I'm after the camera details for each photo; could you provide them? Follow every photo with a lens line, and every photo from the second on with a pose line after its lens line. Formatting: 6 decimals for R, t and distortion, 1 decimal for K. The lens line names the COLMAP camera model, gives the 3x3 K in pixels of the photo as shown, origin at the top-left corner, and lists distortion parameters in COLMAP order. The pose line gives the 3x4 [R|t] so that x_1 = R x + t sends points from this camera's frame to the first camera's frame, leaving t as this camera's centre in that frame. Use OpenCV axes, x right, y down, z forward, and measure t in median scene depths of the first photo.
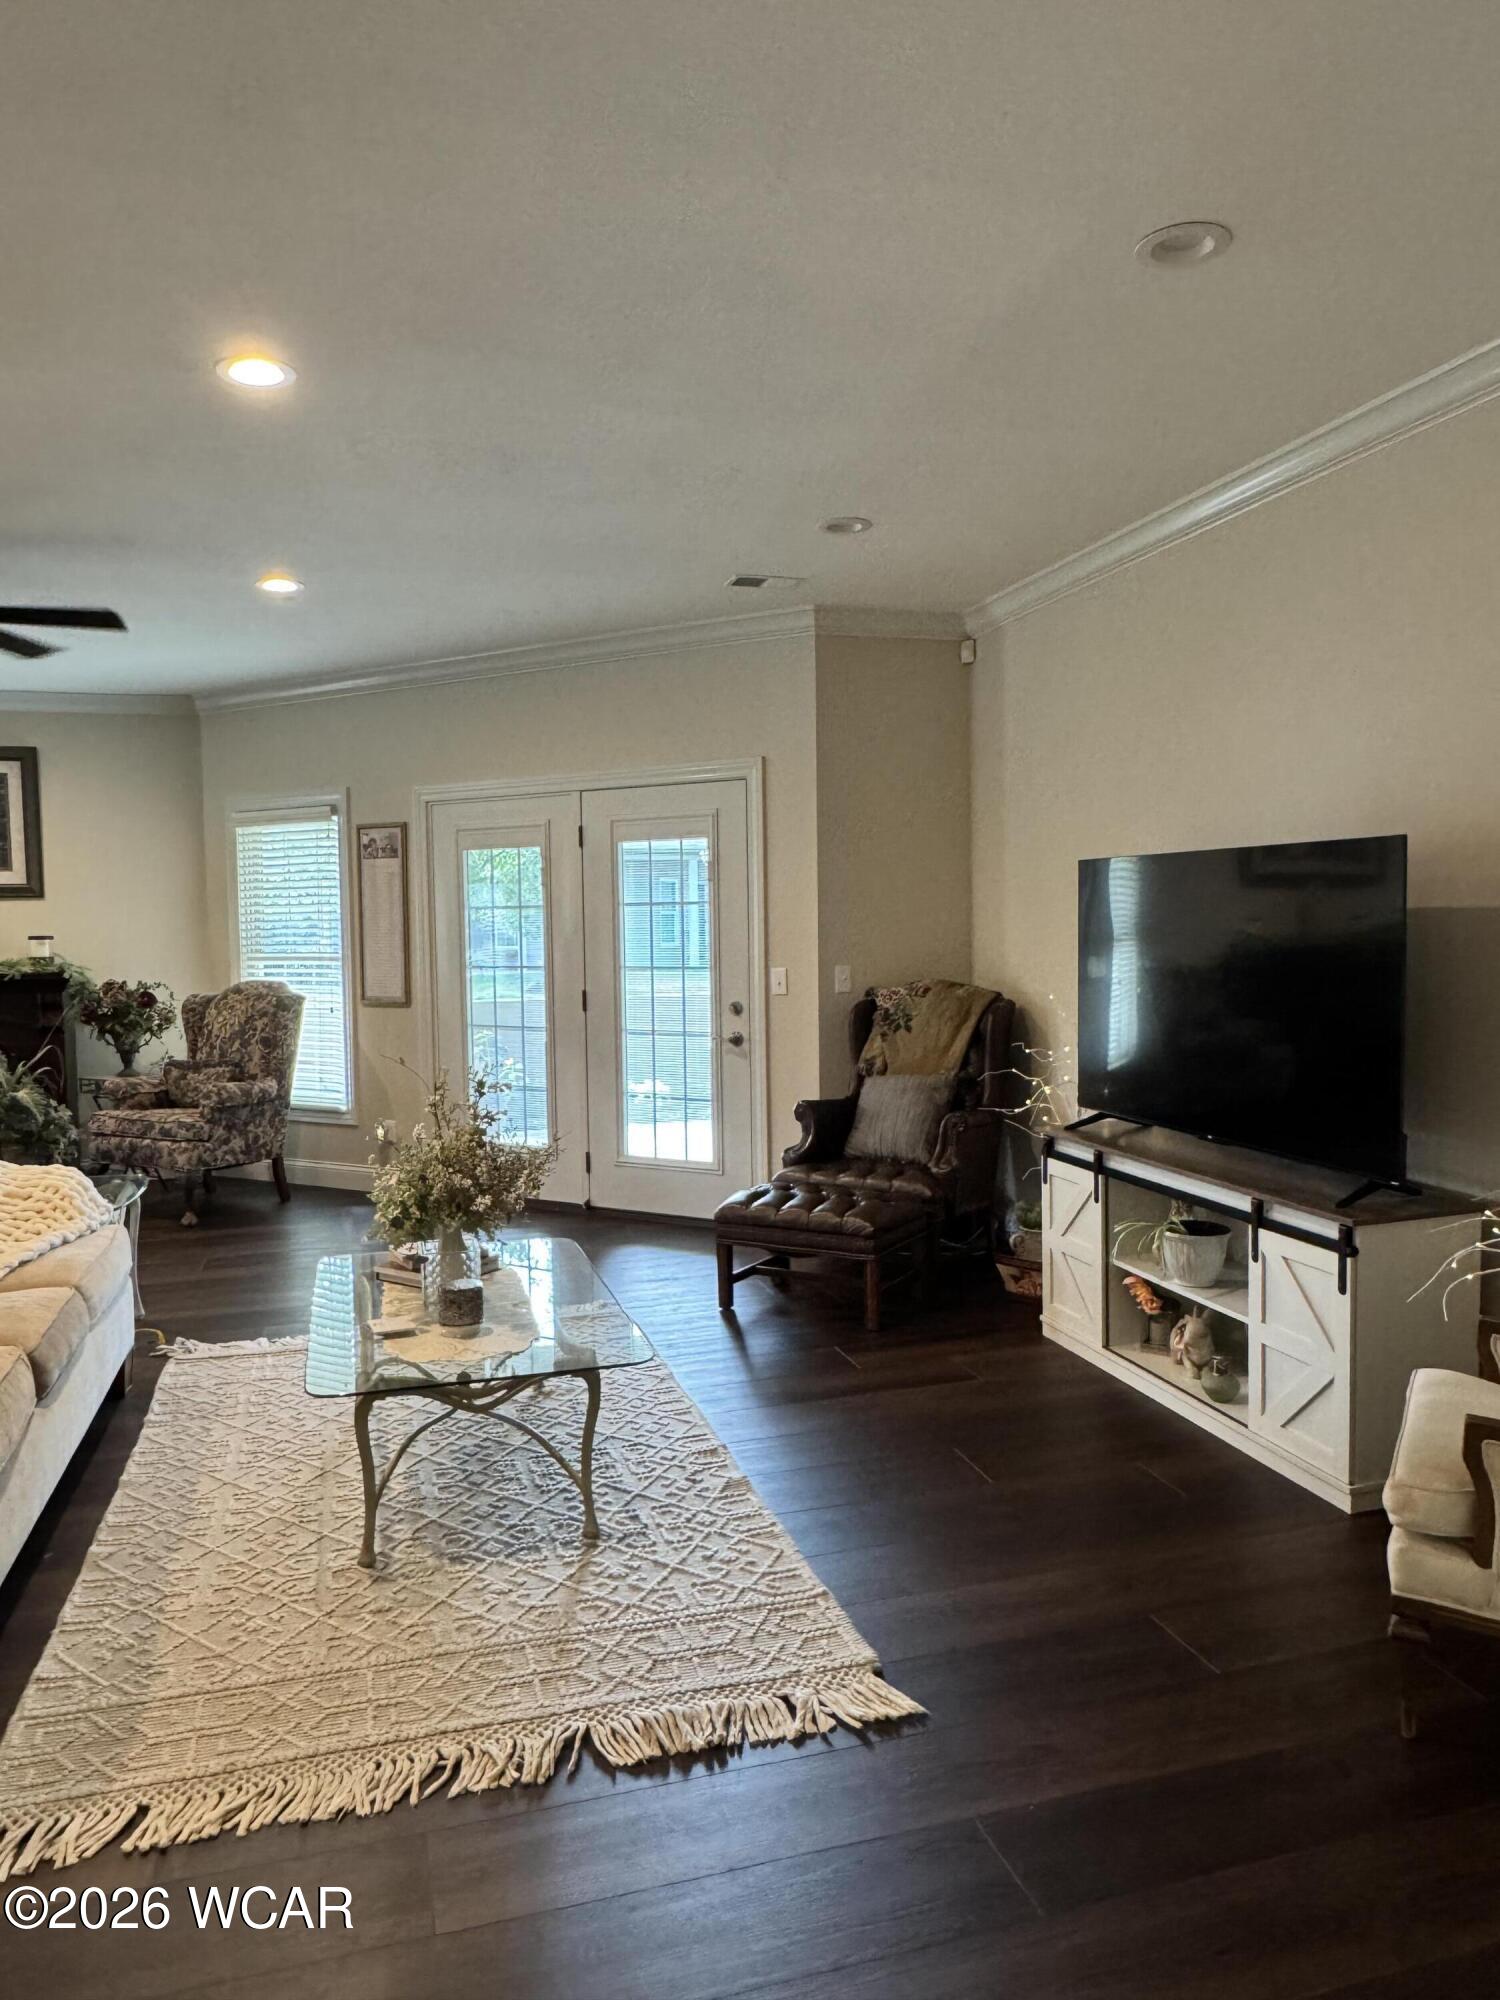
lens RADIAL K [[1356.0, 0, 746.5], [0, 1356.0, 998.8], [0, 0, 1]] dist [-0.008734, 0.004823]
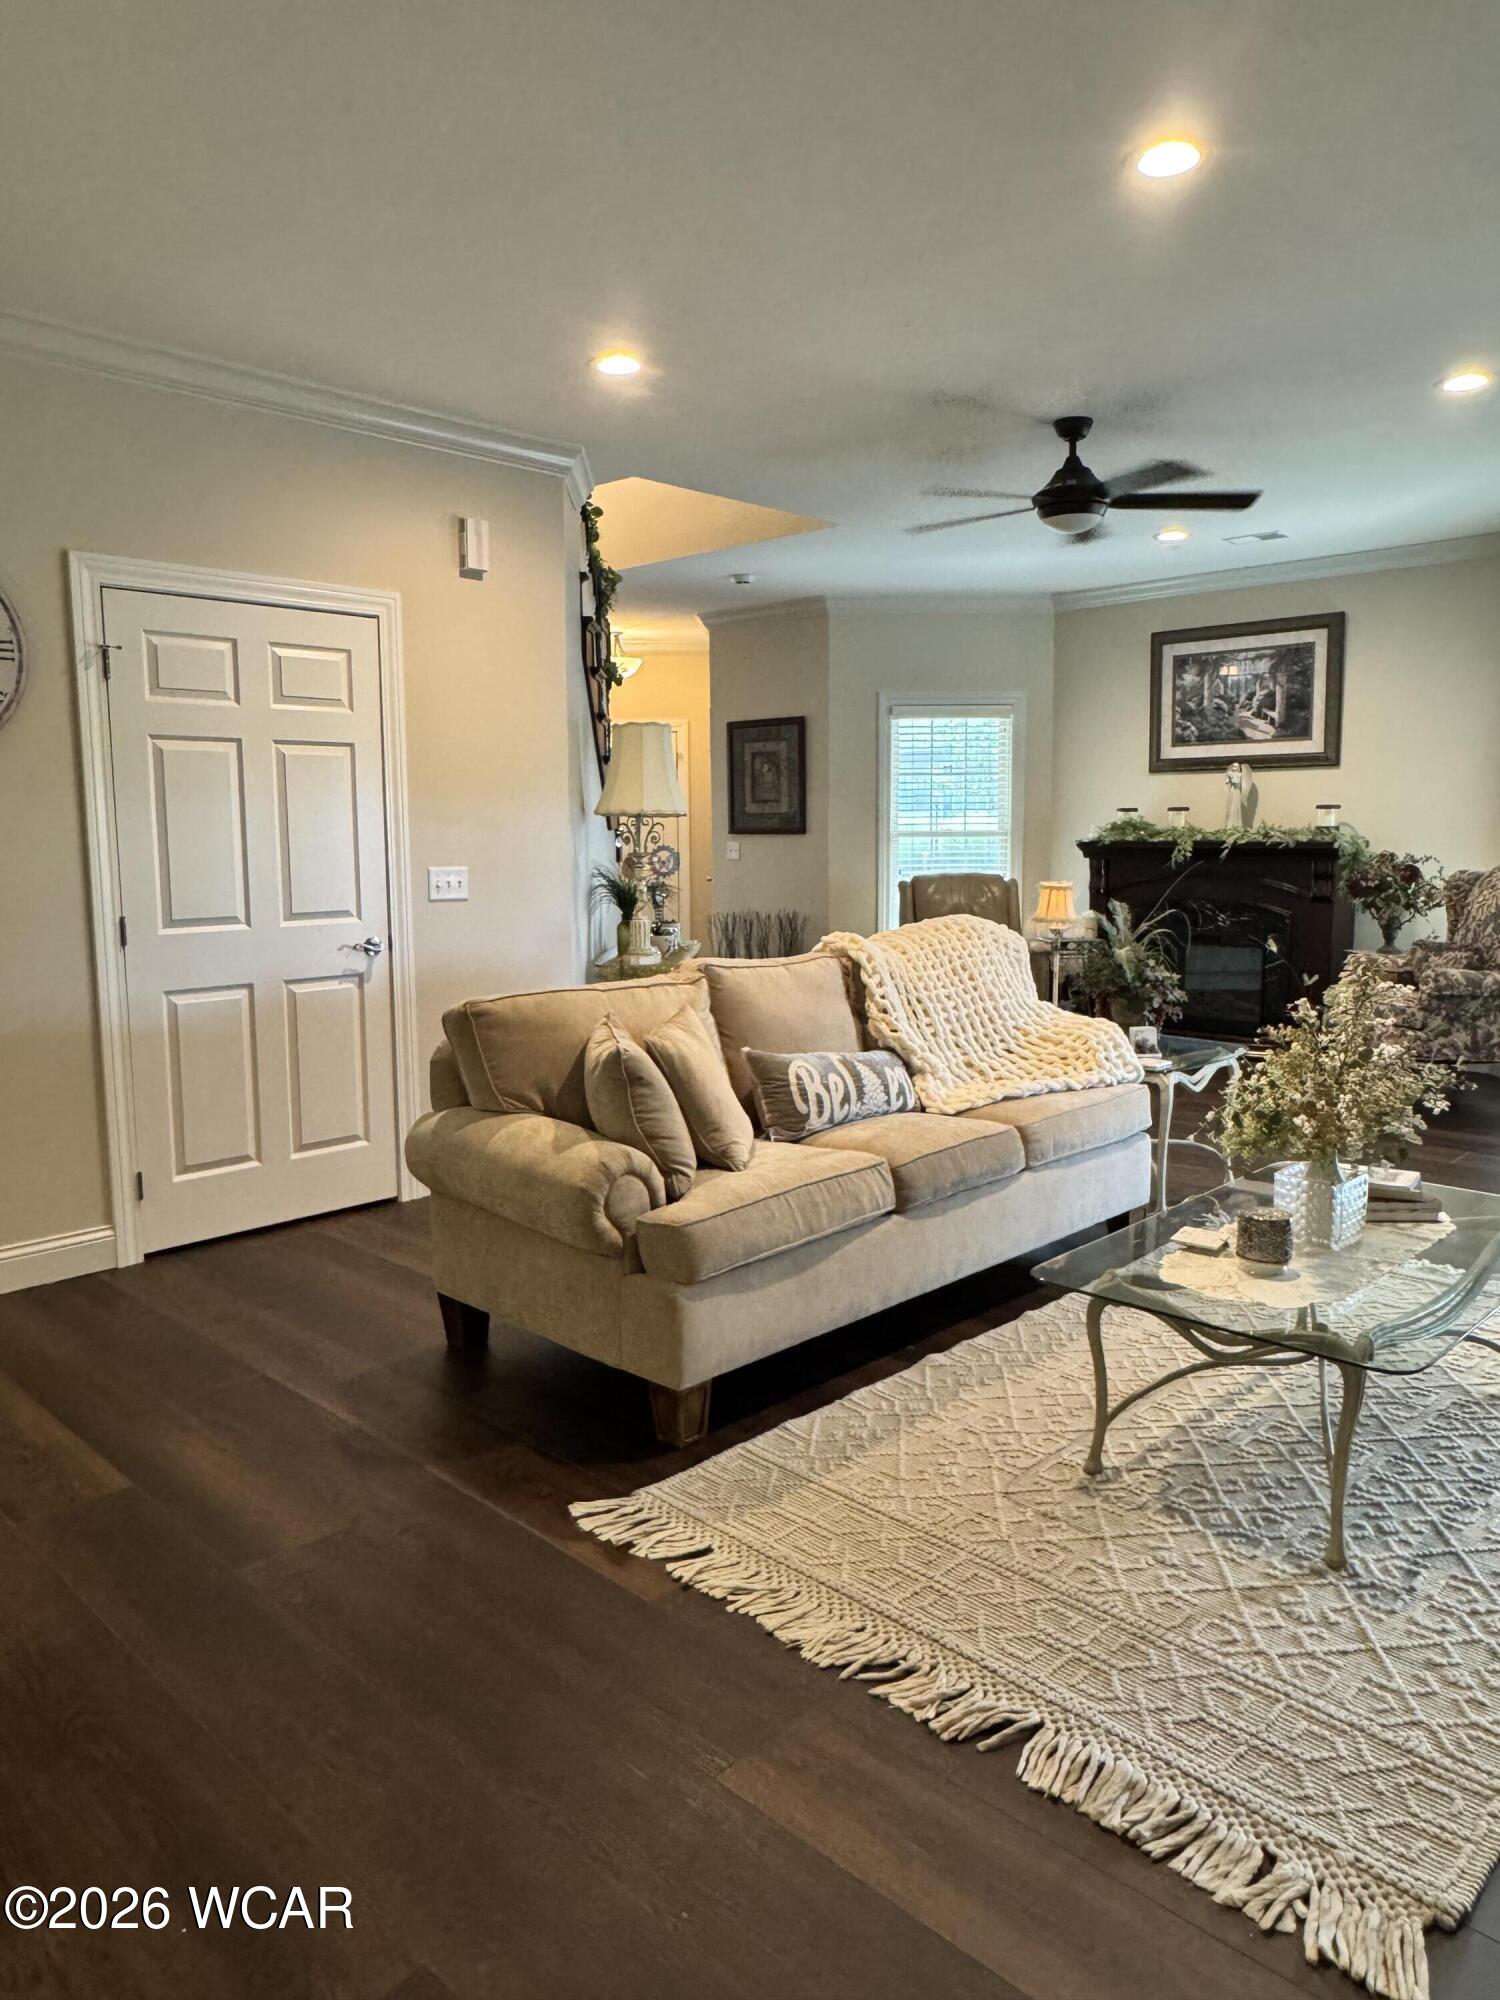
lens RADIAL K [[1356.0, 0, 746.5], [0, 1356.0, 998.8], [0, 0, 1]] dist [-0.008734, 0.004823]
pose [[0.487715, 0.124282, -0.864111, 0.294240], [-0.045237, 0.992083, 0.117155, -0.004462], [0.871830, -0.018049, 0.489476, 0.267484]]
